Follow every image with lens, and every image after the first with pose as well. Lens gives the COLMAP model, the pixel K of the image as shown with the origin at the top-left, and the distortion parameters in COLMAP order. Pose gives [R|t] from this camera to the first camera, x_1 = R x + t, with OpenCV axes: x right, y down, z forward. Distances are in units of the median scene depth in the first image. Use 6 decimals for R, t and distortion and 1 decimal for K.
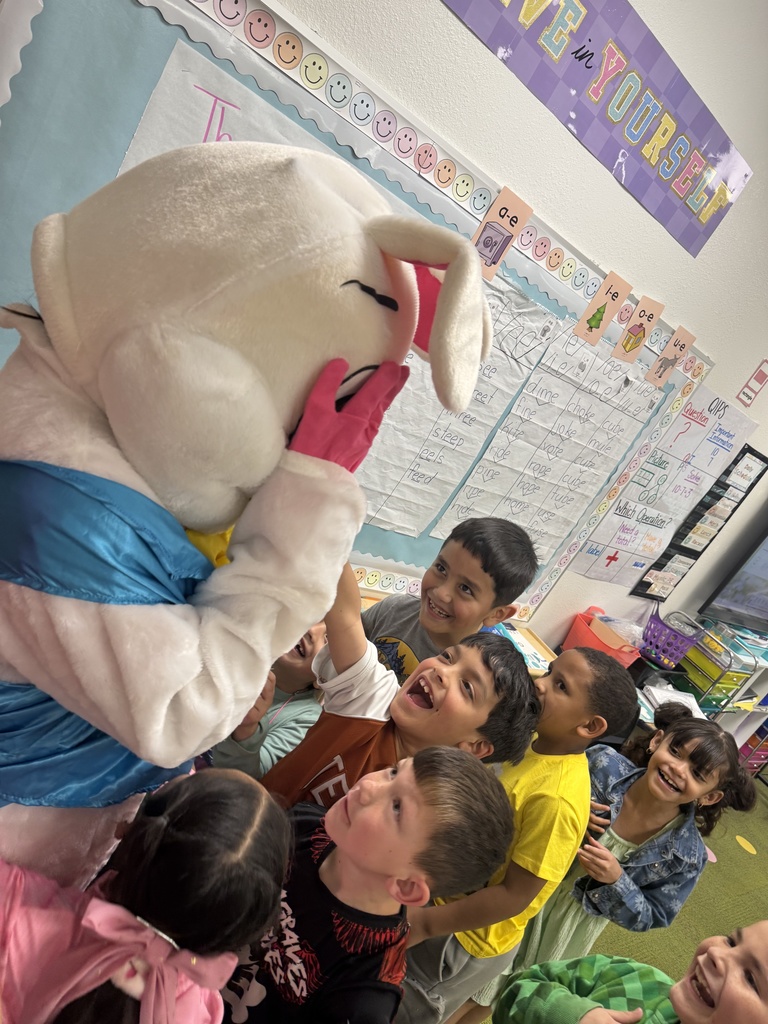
lens RADIAL K [[710.7, 0, 384.0], [0, 710.7, 512.0], [0, 0, 1]] dist [0.002113, 0.000983]
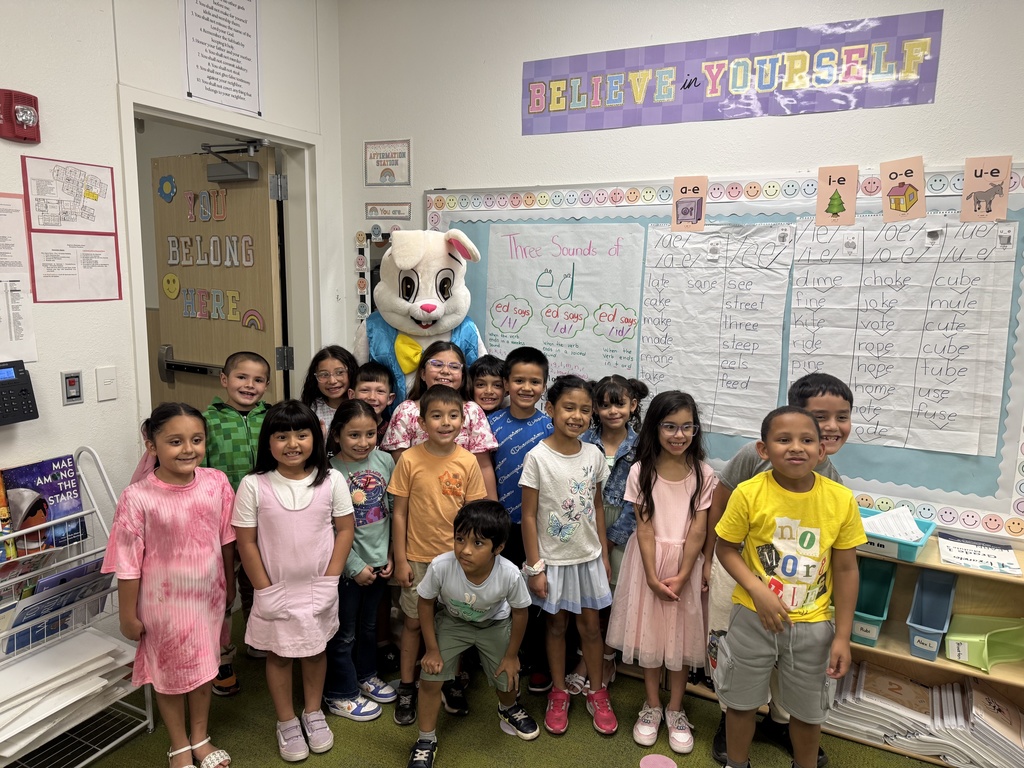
lens RADIAL K [[710.7, 0, 512.0], [0, 710.7, 384.0], [0, 0, 1]] dist [0.002113, 0.000983]
pose [[0.455710, -0.393908, -0.798226, 0.894660], [-0.061280, 0.880743, -0.469613, 0.577718], [0.888017, 0.262923, 0.377224, 0.179549]]
